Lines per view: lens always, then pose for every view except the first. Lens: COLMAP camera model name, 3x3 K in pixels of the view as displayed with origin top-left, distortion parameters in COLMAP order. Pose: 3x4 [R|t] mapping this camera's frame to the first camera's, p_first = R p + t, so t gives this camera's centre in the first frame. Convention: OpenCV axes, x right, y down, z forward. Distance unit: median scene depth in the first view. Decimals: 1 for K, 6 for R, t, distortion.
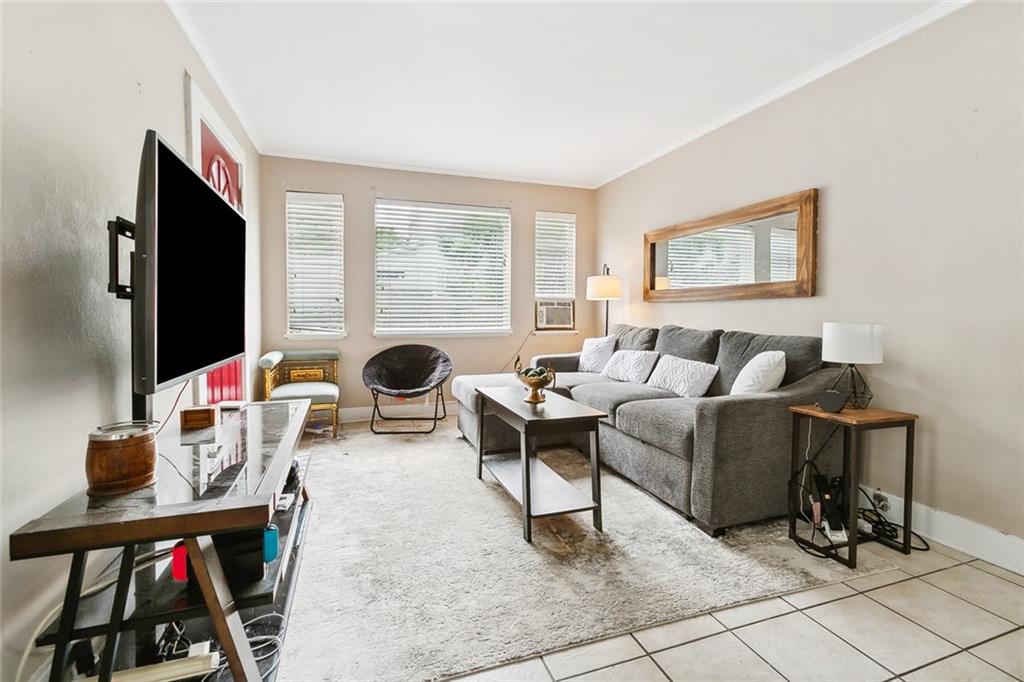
lens RADIAL K [[462.8, 0, 512.0], [0, 462.8, 341.0], [0, 0, 1]] dist [-0.000591, 0.000394]
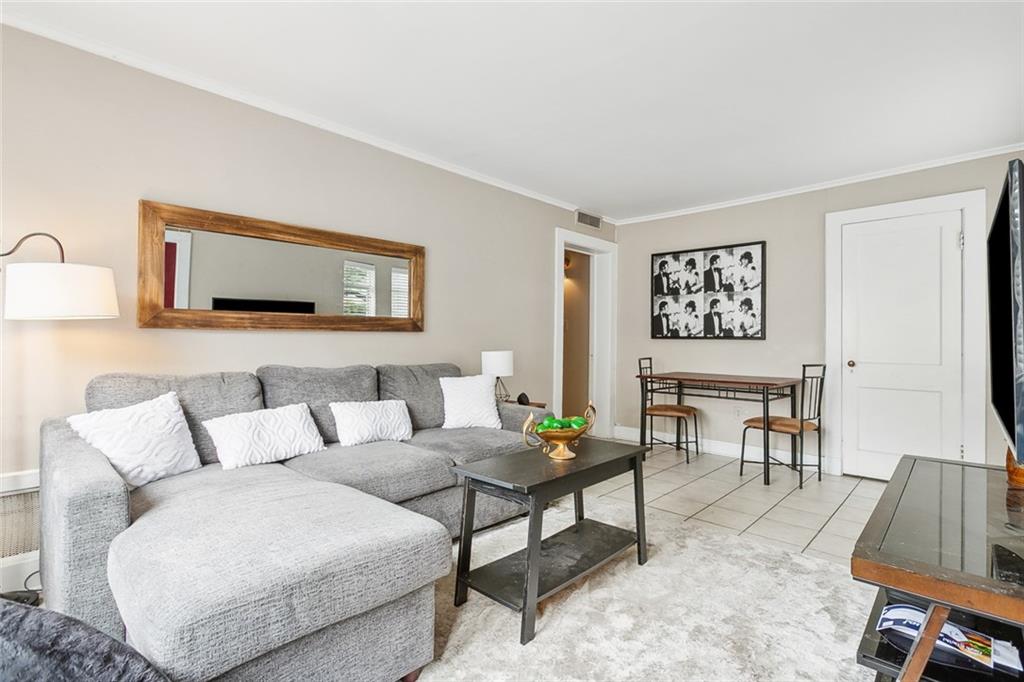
lens RADIAL K [[475.4, 0, 513.3], [0, 475.4, 347.1], [0, 0, 1]] dist [-0.002022, 0.012504]
pose [[-0.459510, -0.011471, 0.888099, -0.557720], [0.059583, 0.997266, 0.043710, -0.089329], [-0.886172, 0.073001, -0.457570, 1.264250]]
